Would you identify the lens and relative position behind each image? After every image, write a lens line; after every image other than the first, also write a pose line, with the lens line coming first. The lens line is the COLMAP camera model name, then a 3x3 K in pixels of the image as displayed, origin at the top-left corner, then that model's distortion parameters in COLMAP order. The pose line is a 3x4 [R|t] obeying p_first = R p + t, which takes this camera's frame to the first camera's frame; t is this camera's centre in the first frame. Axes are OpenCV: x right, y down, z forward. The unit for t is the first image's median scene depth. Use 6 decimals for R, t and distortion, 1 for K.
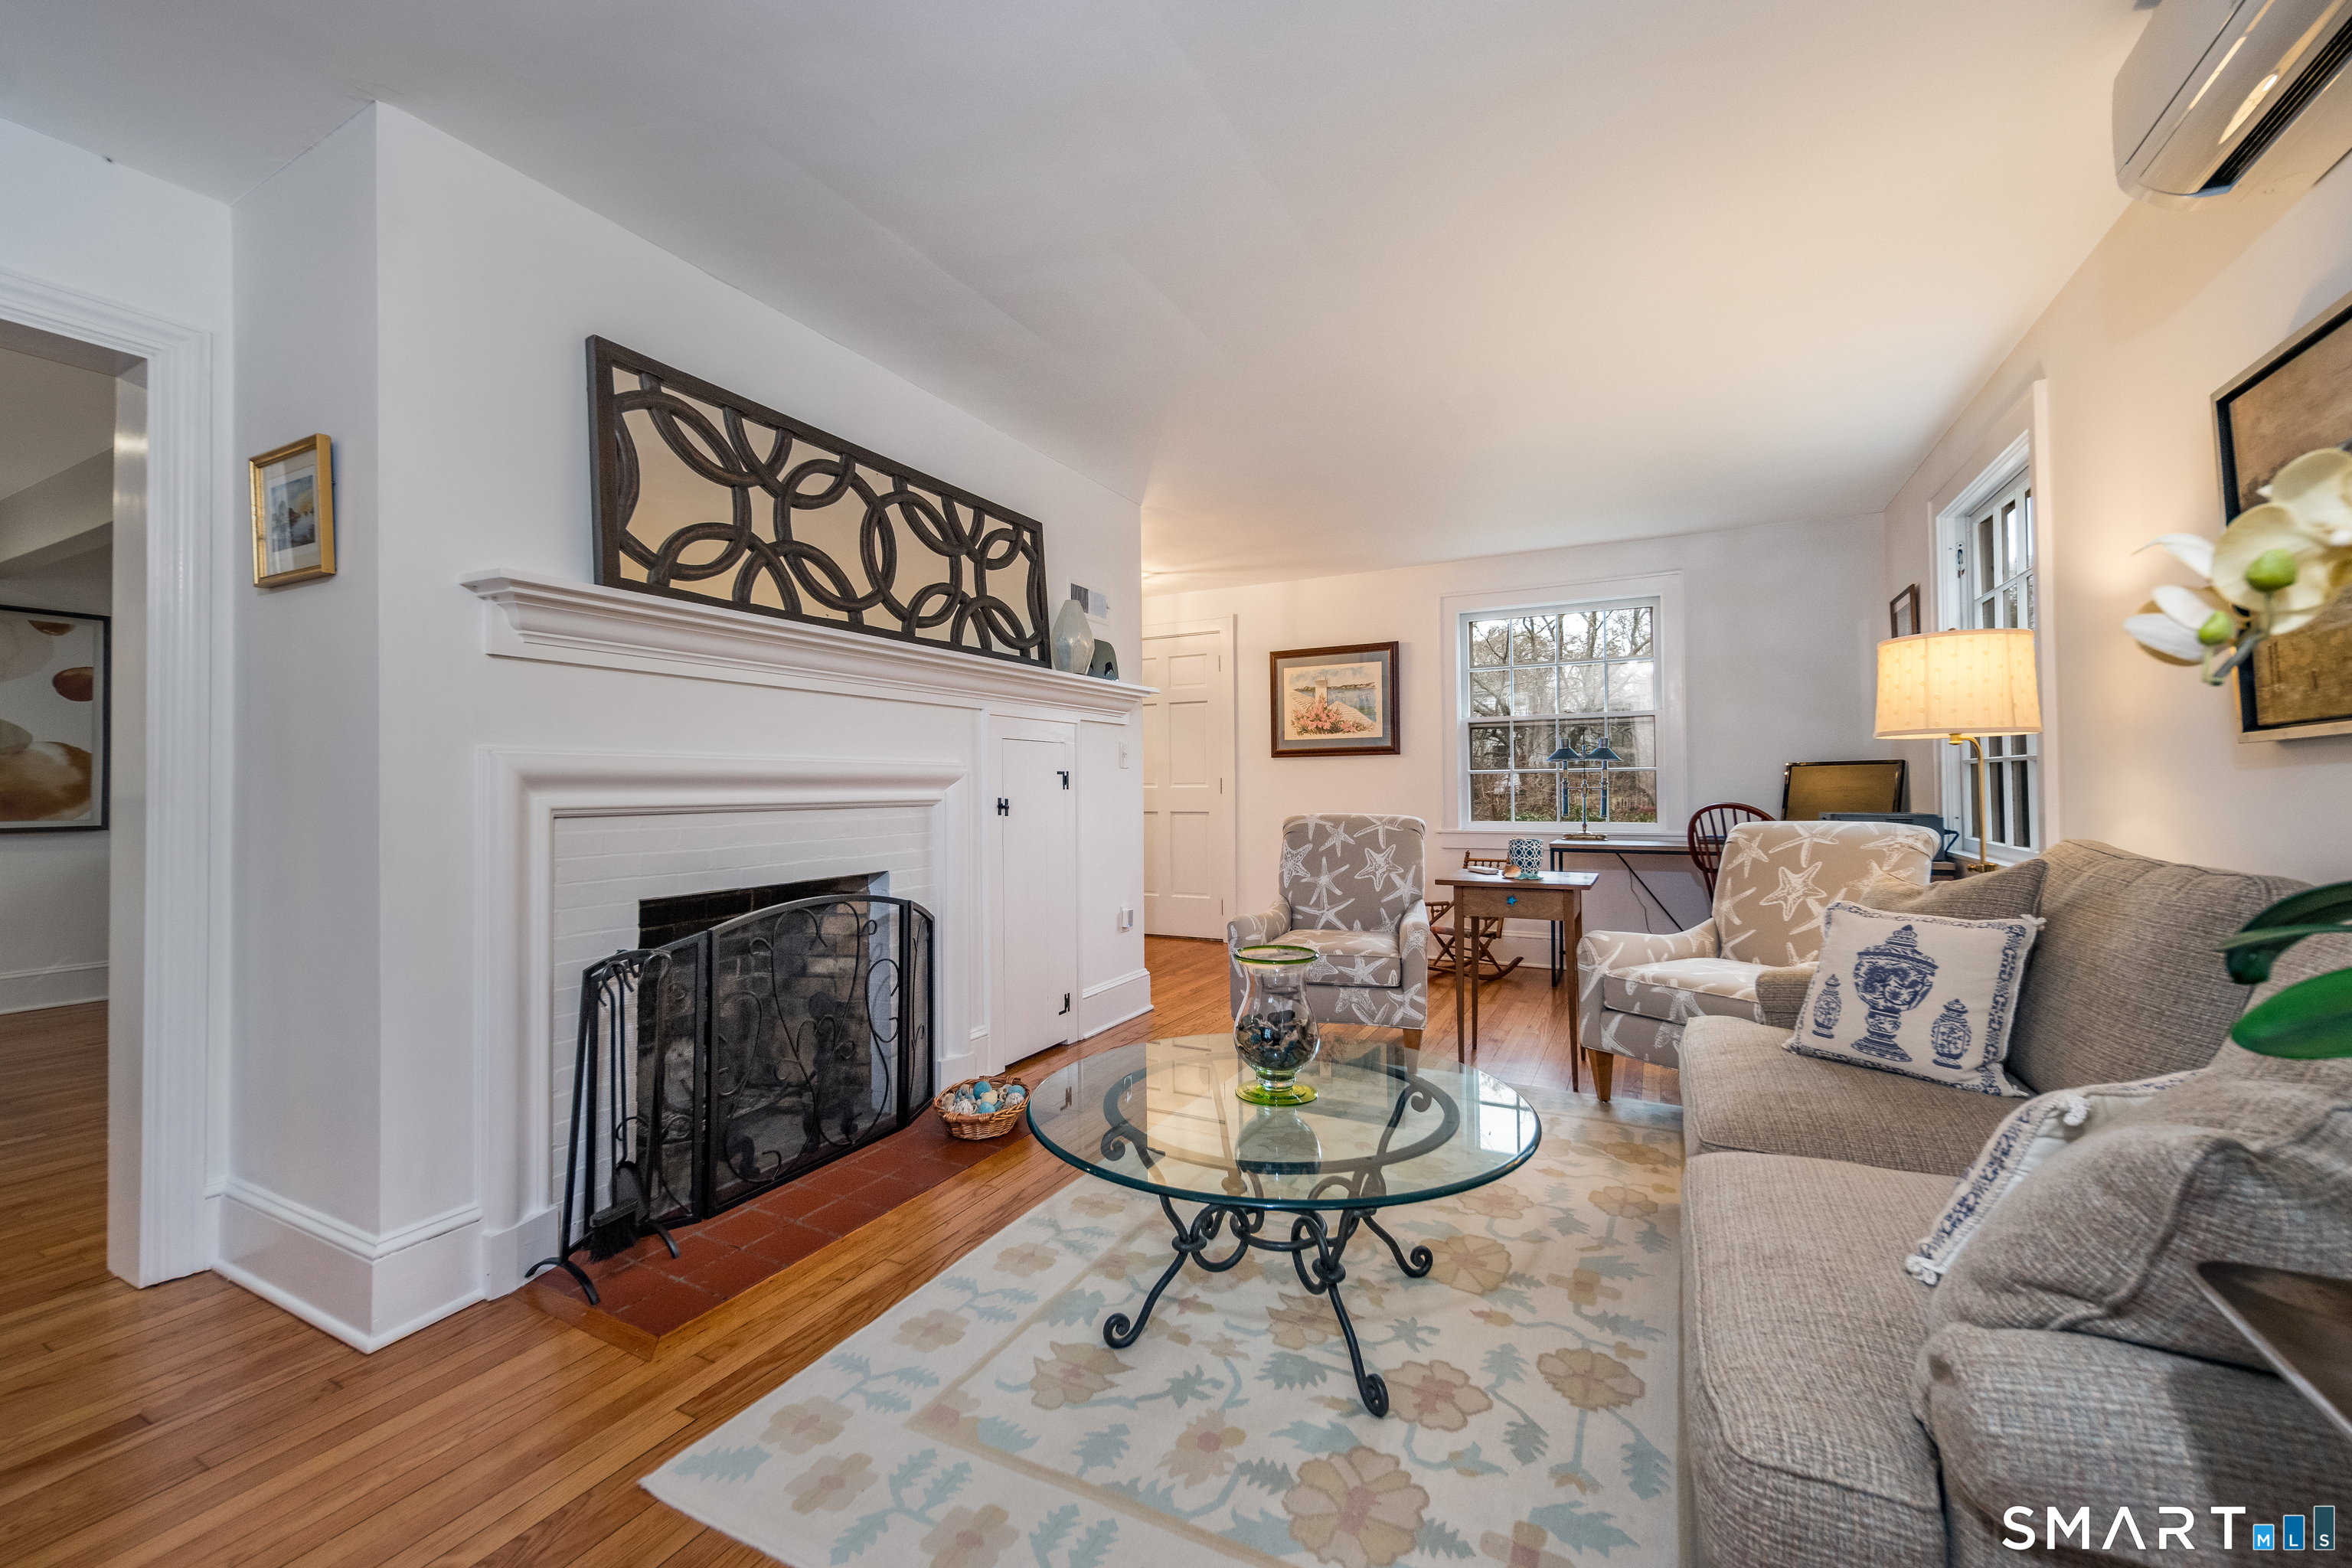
lens RADIAL K [[972.0, 0, 1107.0], [0, 972.0, 702.5], [0, 0, 1]] dist [0.001263, -0.002410]
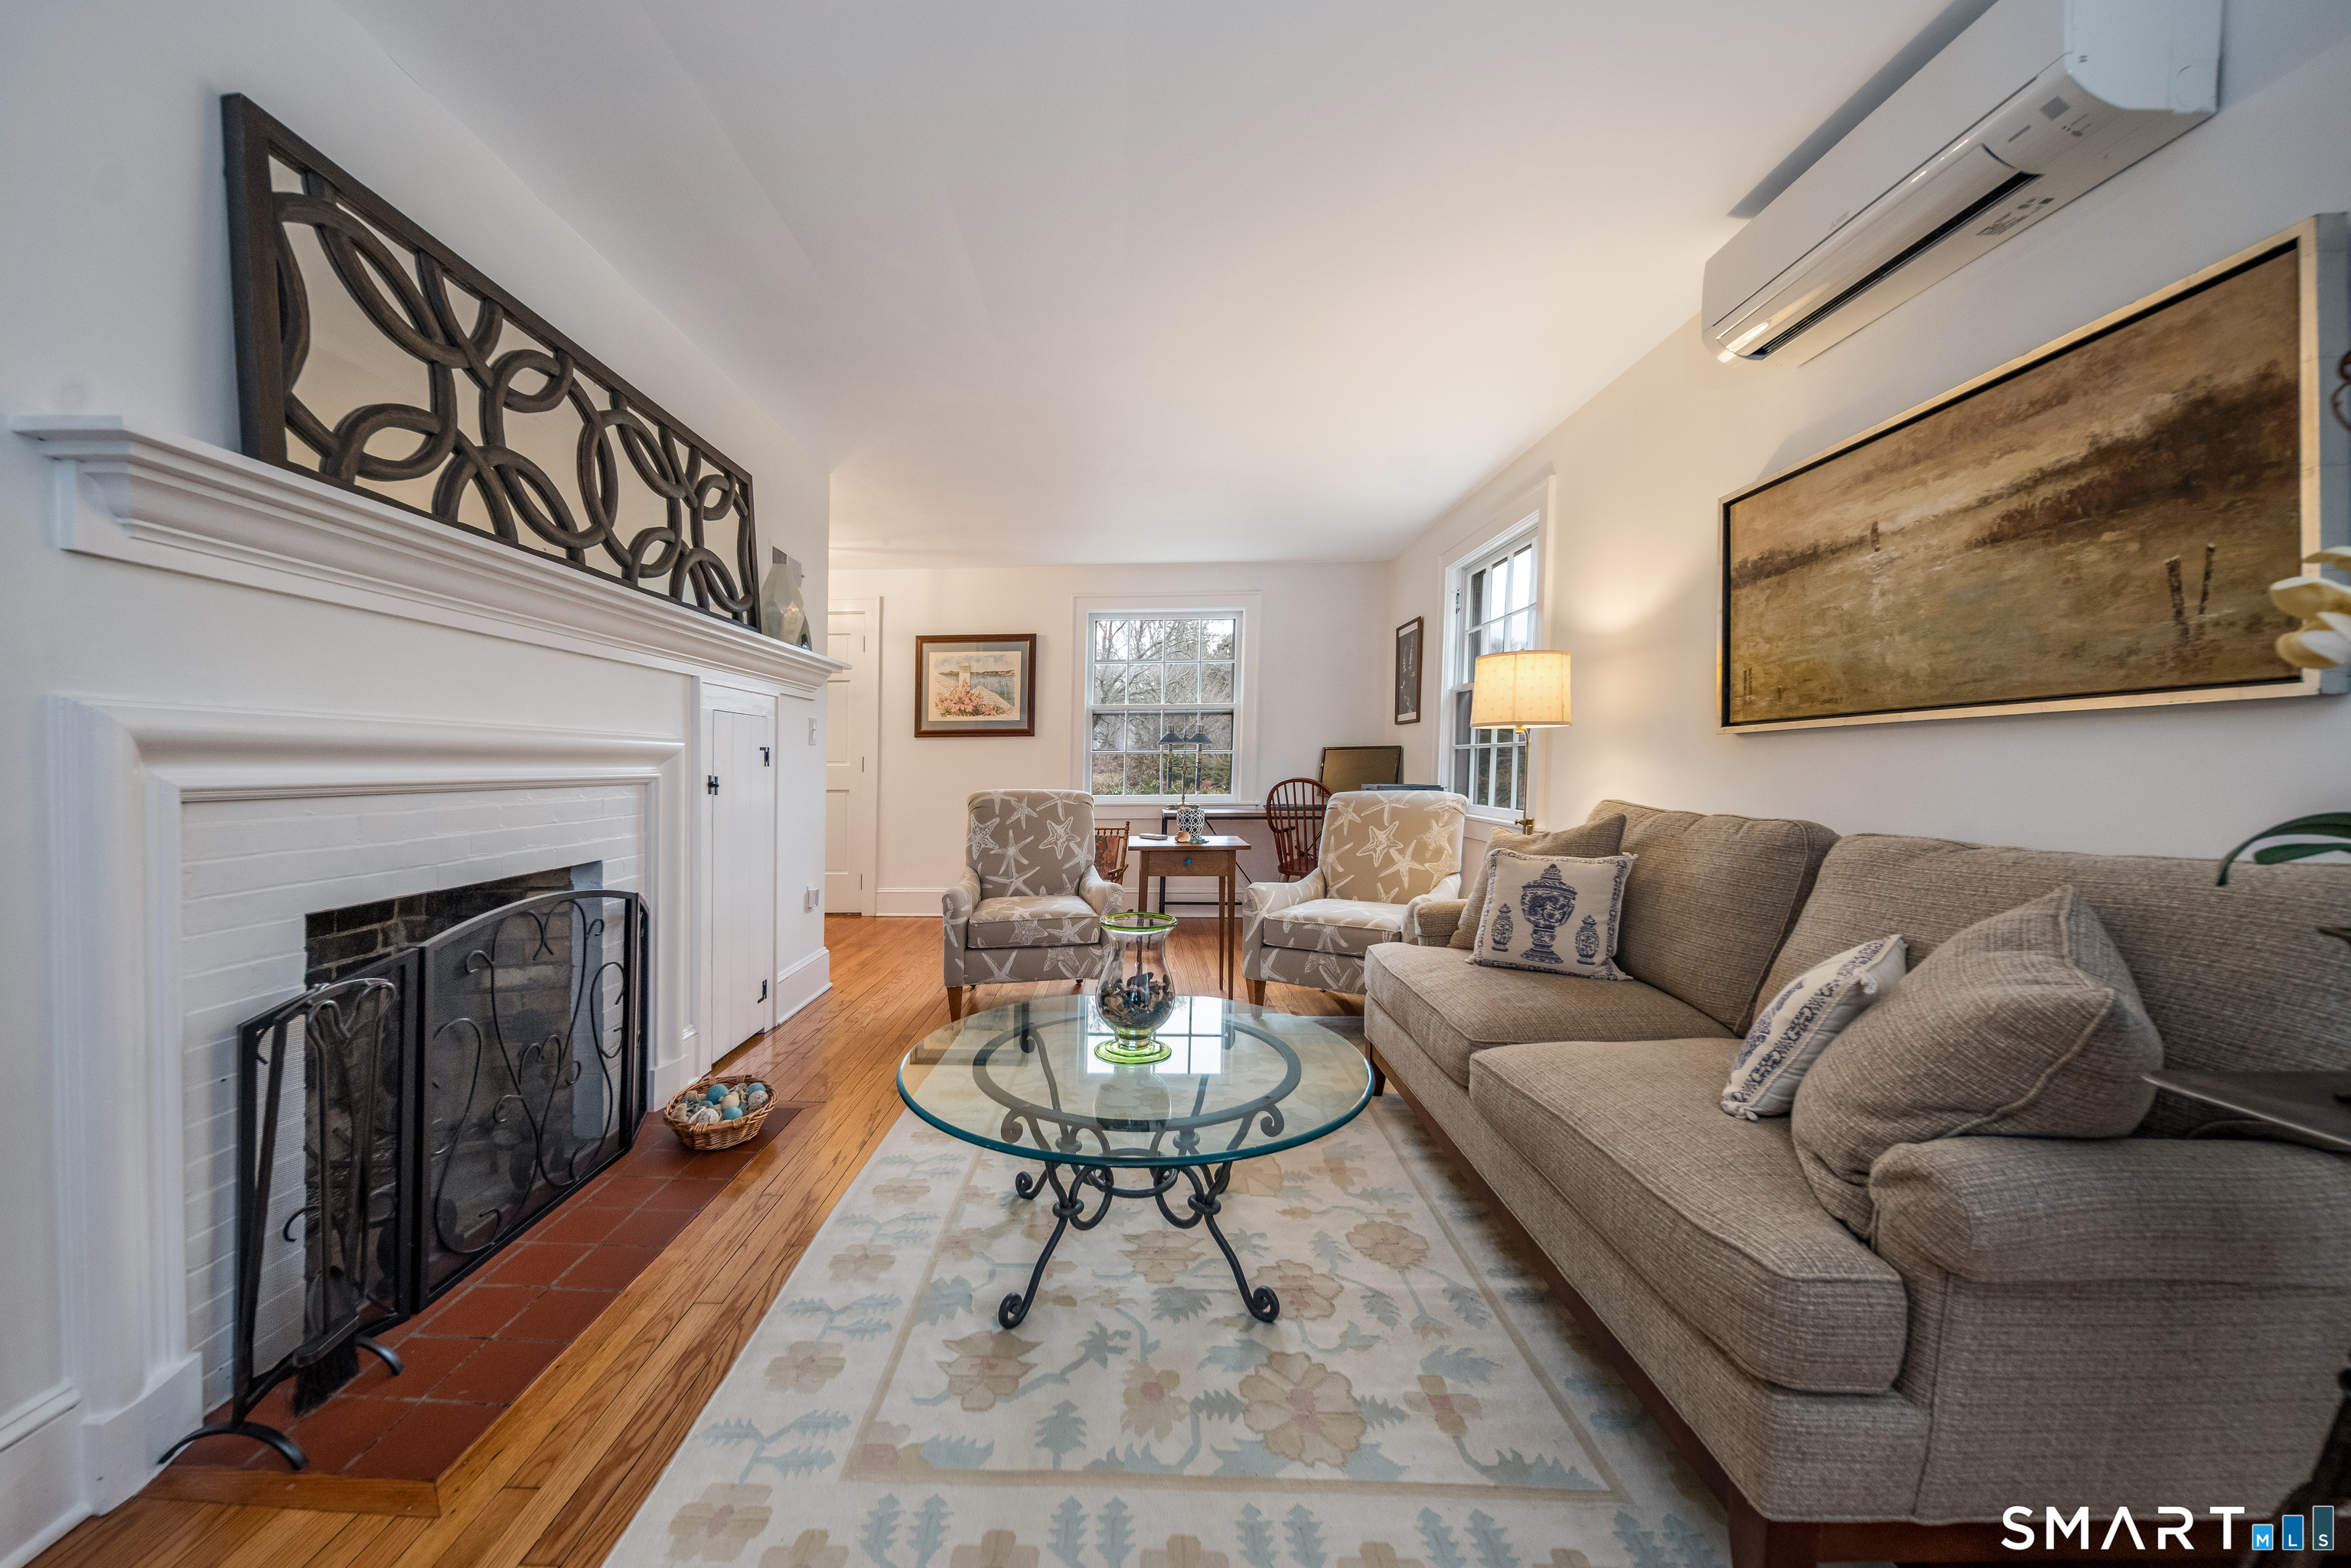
lens RADIAL K [[898.4, 0, 1088.1], [0, 898.4, 740.8], [0, 0, 1]] dist [0.000875, -0.001776]
pose [[0.894015, 0.014129, 0.447815, -0.264042], [-0.039635, 0.998078, 0.047638, 0.019016], [-0.446281, -0.060338, 0.892856, 0.148194]]
